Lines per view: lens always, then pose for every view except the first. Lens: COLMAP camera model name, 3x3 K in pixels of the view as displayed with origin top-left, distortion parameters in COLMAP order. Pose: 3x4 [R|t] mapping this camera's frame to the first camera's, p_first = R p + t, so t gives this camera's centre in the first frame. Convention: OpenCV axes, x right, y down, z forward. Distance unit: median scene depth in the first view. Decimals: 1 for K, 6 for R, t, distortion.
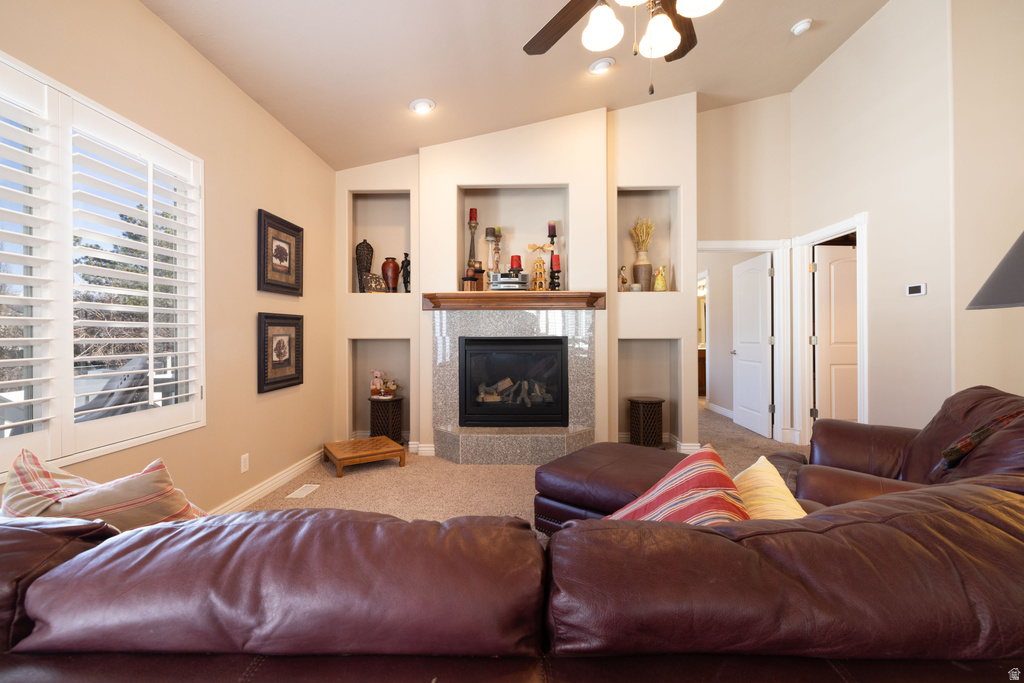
lens RADIAL K [[431.6, 0, 512.2], [0, 431.6, 334.8], [0, 0, 1]] dist [0.001374, -0.000232]
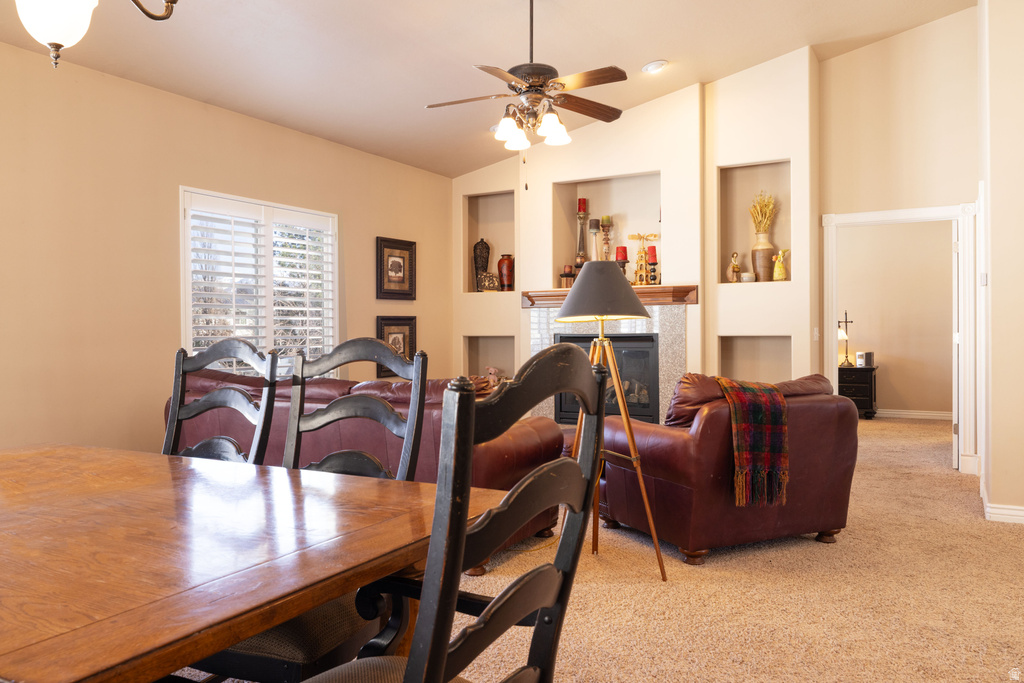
lens RADIAL K [[766.4, 0, 509.9], [0, 766.4, 338.6], [0, 0, 1]] dist [-0.001343, 0.007759]
pose [[0.881231, 0.001621, -0.472683, 0.634105], [0.004234, 0.999927, 0.011323, -0.005580], [0.472666, -0.011979, 0.881160, -0.627286]]
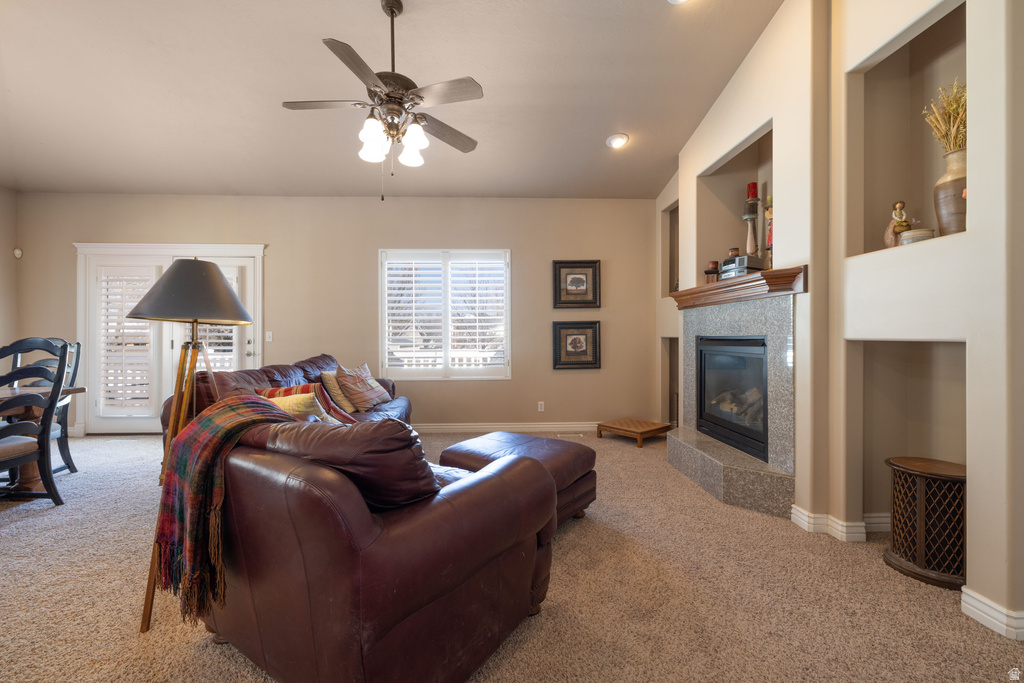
lens RADIAL K [[431.6, 0, 514.5], [0, 431.6, 337.8], [0, 0, 1]] dist [0.001374, -0.000232]
pose [[0.069798, 0.007541, -0.997533, 0.805809], [0.007297, 0.999941, 0.008070, -0.001639], [0.997534, -0.007842, 0.069739, 0.537085]]
